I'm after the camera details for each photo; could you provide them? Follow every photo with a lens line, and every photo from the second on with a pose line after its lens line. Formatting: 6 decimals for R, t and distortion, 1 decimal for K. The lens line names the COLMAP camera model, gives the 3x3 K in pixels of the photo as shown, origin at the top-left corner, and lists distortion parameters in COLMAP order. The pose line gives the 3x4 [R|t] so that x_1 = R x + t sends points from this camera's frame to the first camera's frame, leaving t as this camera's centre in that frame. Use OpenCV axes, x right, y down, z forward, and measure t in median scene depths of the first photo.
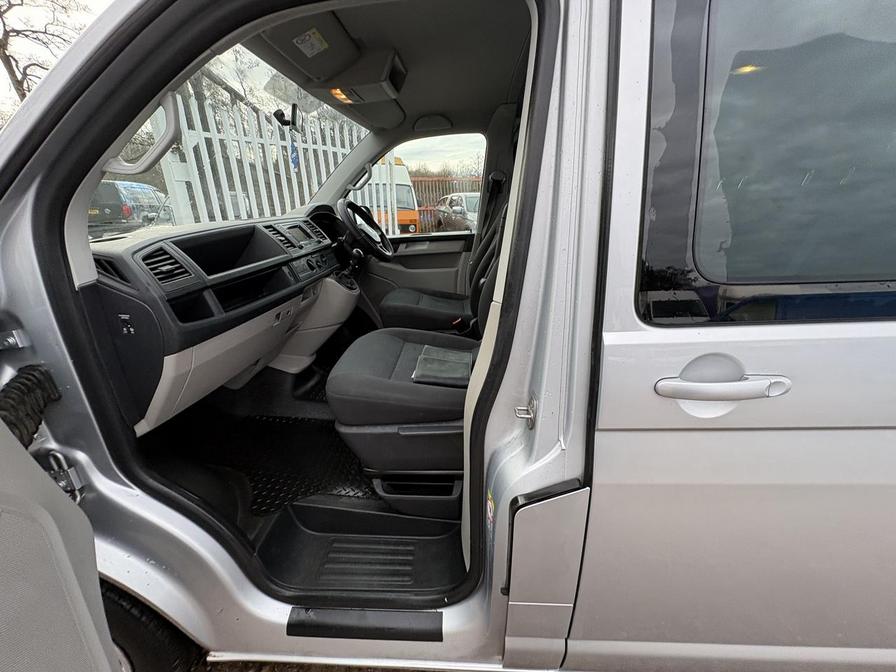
lens RADIAL K [[353.6, 0, 447.0], [0, 353.6, 336.4], [0, 0, 1]] dist [-0.002121, -0.000334]
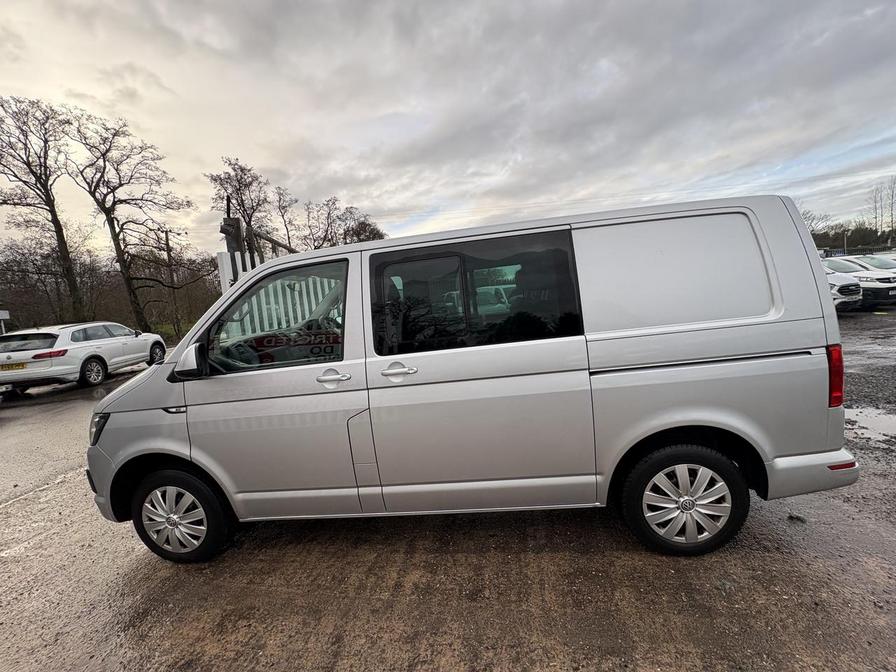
lens RADIAL K [[353.6, 0, 446.7], [0, 353.6, 339.4], [0, 0, 1]] dist [-0.002121, -0.000334]
pose [[0.995849, -0.067239, -0.061349, 0.558992], [0.050936, 0.970271, -0.236599, 0.256634], [0.075433, 0.232492, 0.969669, -0.892968]]
